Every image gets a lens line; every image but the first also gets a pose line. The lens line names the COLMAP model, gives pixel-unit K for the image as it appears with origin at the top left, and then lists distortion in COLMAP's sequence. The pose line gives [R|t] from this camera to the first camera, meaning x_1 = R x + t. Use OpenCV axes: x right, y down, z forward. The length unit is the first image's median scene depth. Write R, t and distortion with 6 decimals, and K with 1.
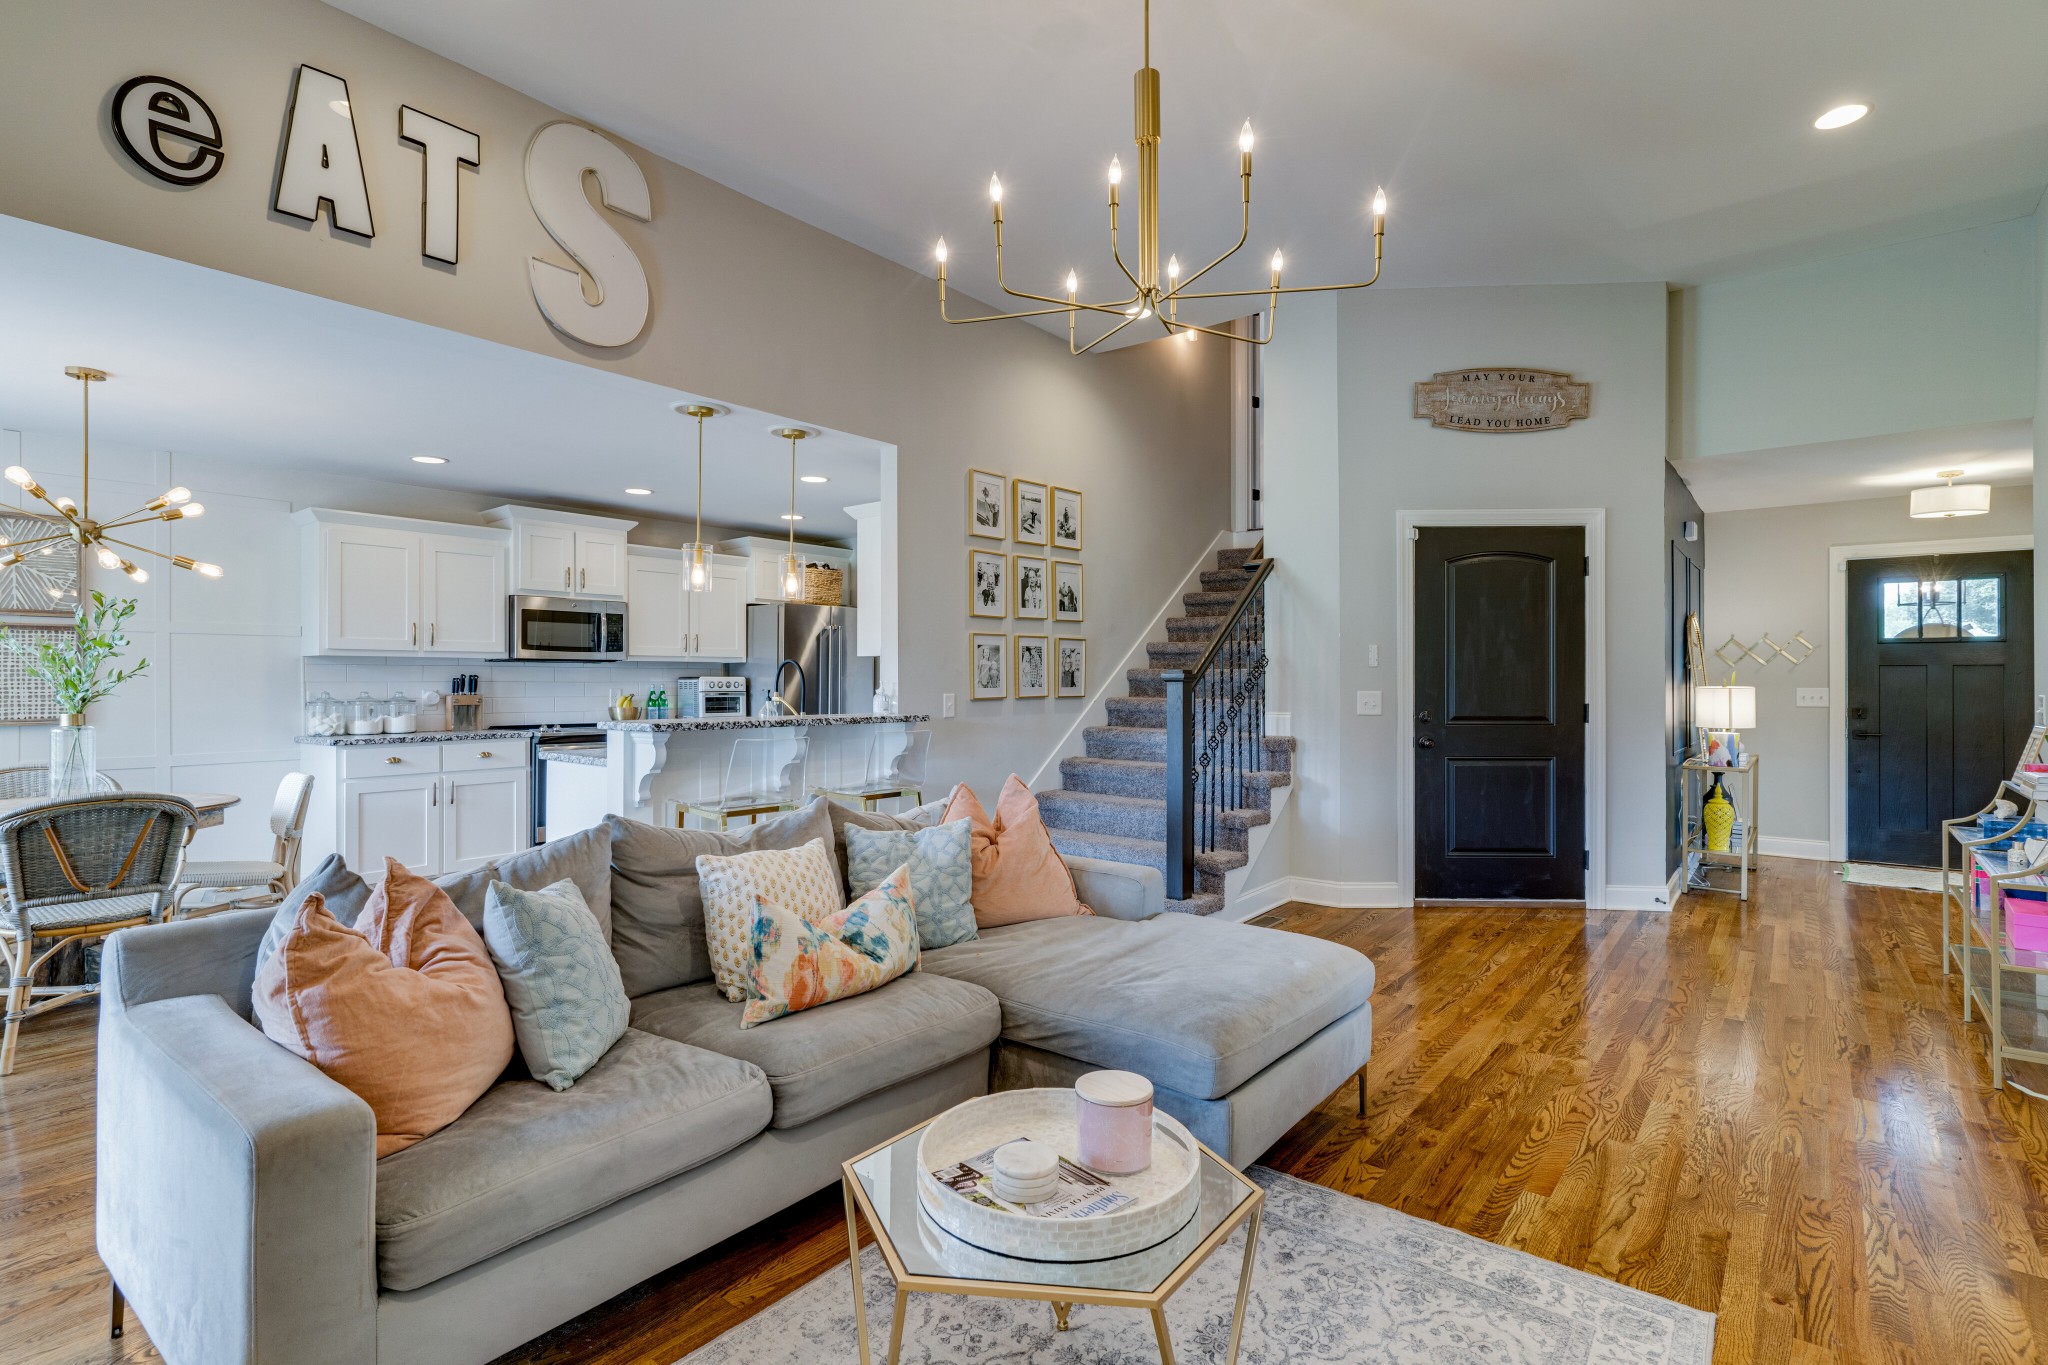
lens RADIAL K [[989.7, 0, 1022.7], [0, 989.7, 678.5], [0, 0, 1]] dist [0.007104, -0.000624]
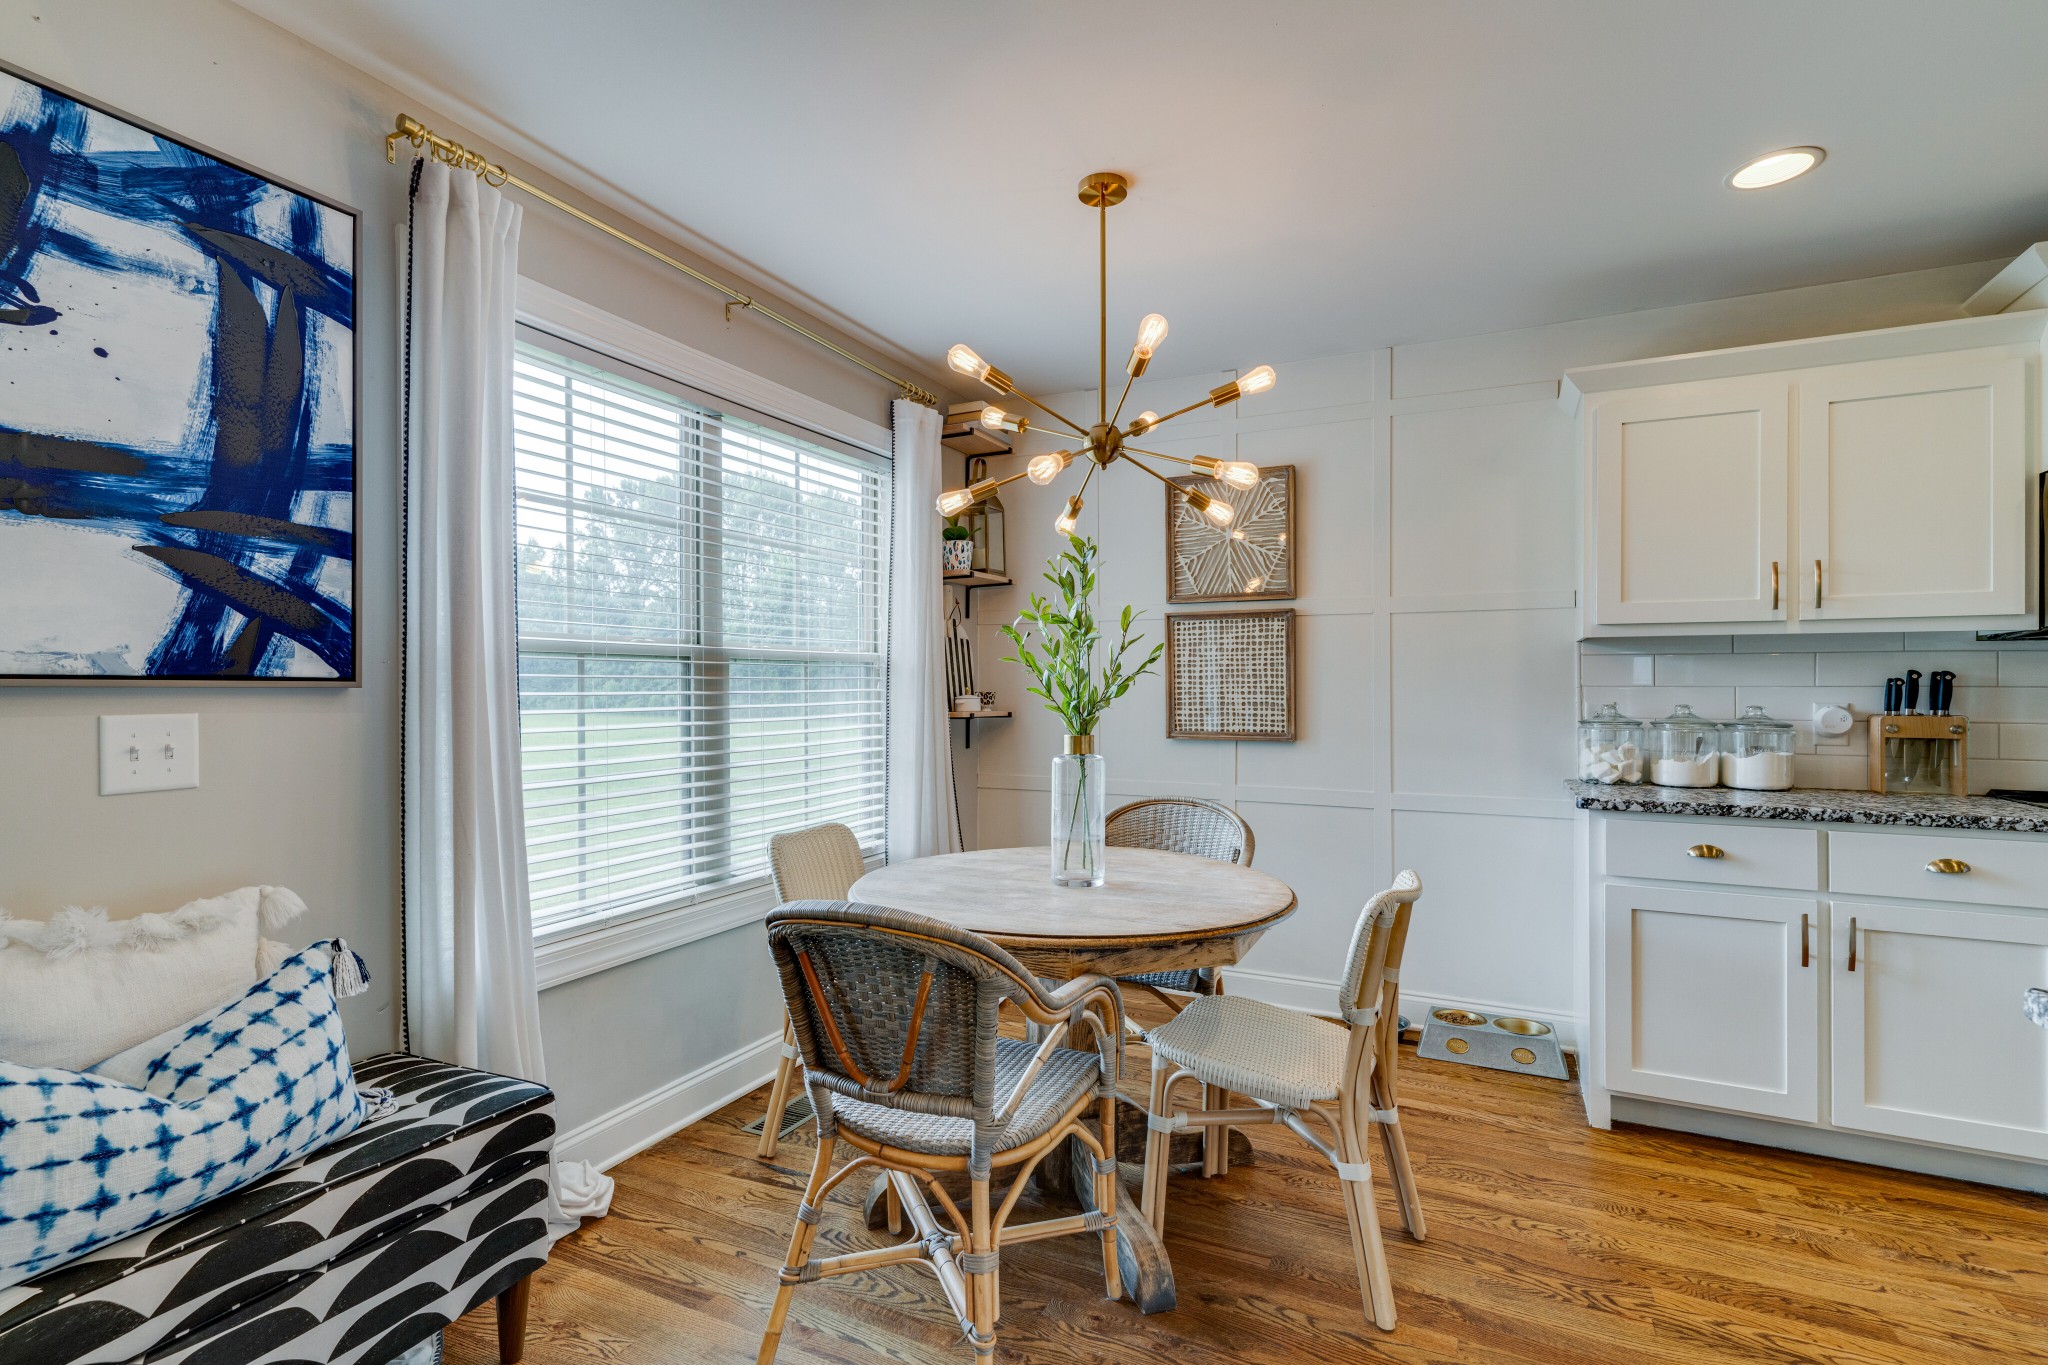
lens RADIAL K [[989.7, 0, 1000.5], [0, 989.7, 685.0], [0, 0, 1]] dist [0.007104, -0.000624]
pose [[0.226573, 0.001135, -0.973993, -0.219733], [0.000574, 0.999999, 0.001299, 0.001906], [0.973994, -0.000853, 0.226572, 0.499921]]
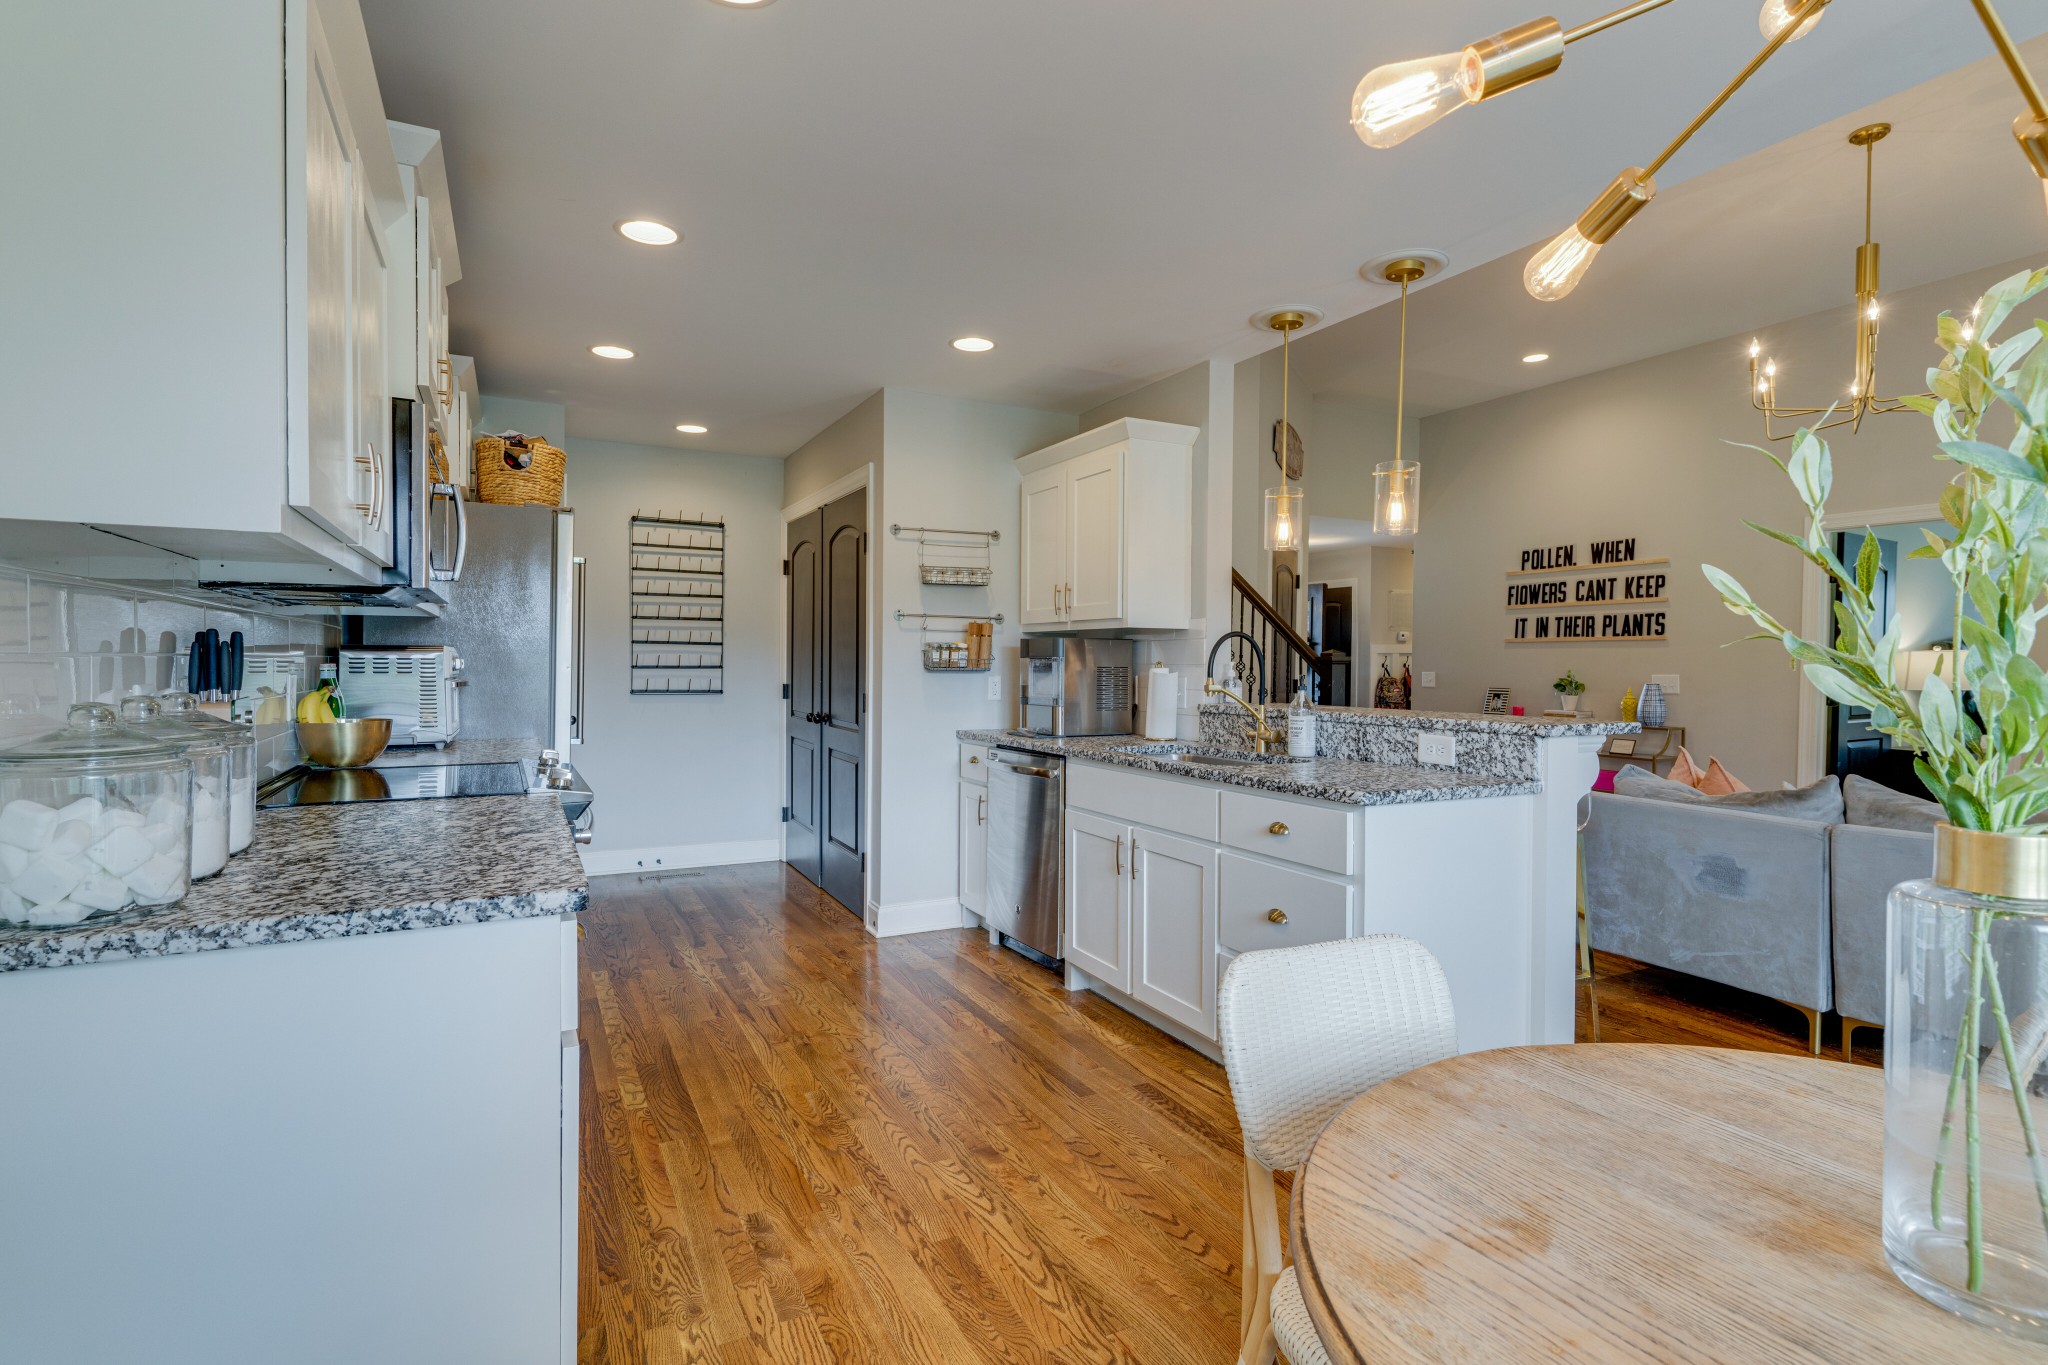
lens RADIAL K [[989.7, 0, 1036.9], [0, 989.7, 683.4], [0, 0, 1]] dist [0.007104, -0.000624]
pose [[0.380868, -0.015581, 0.924498, -0.753343], [-0.014032, 0.999645, 0.022628, 0.001437], [-0.924523, -0.021591, 0.380514, 0.678593]]
